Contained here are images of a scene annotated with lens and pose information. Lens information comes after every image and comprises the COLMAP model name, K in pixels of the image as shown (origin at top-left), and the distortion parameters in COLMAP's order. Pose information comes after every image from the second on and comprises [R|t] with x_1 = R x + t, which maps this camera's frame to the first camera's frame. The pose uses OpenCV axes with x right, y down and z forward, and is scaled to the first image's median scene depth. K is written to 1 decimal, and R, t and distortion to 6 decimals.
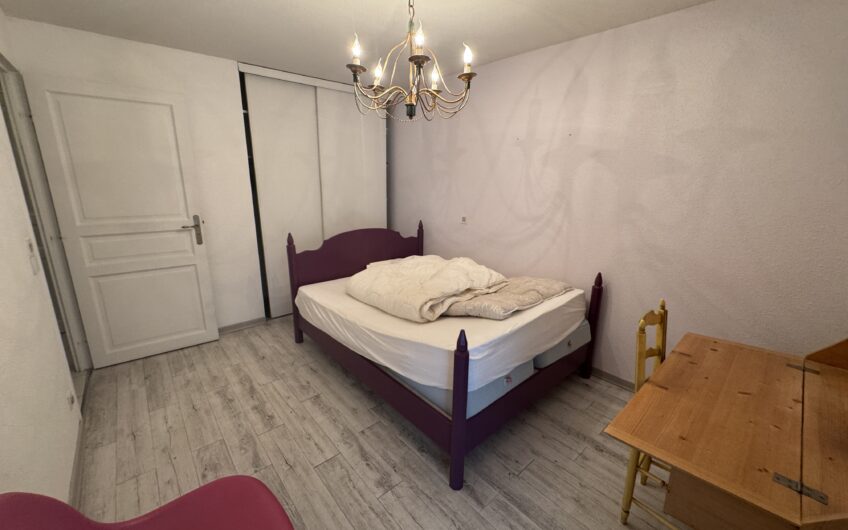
lens RADIAL K [[343.0, 0, 424.0], [0, 343.0, 265.0], [0, 0, 1]] dist [-0.000406, -0.000070]
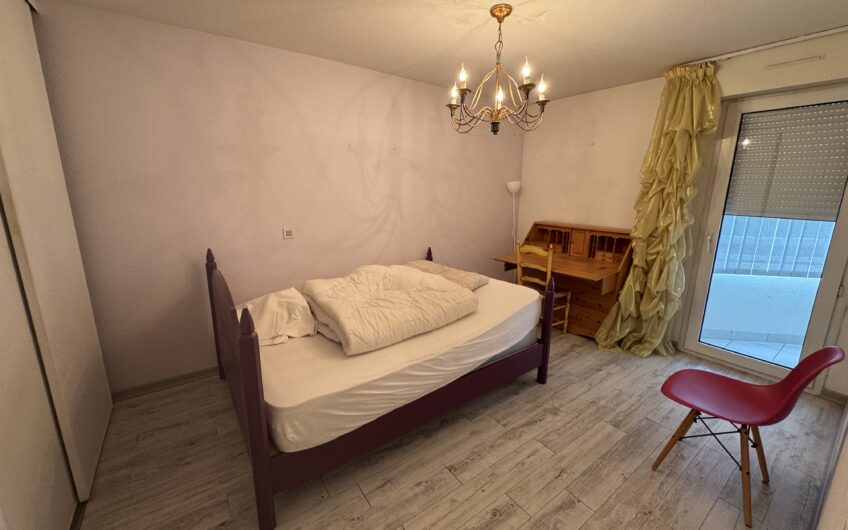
lens RADIAL K [[343.0, 0, 424.0], [0, 343.0, 265.0], [0, 0, 1]] dist [-0.000406, -0.000070]
pose [[0.081124, -0.235381, 0.968512, -0.995226], [0.238863, 0.947988, 0.210386, -0.235157], [-0.967659, 0.214275, 0.133129, 0.894707]]
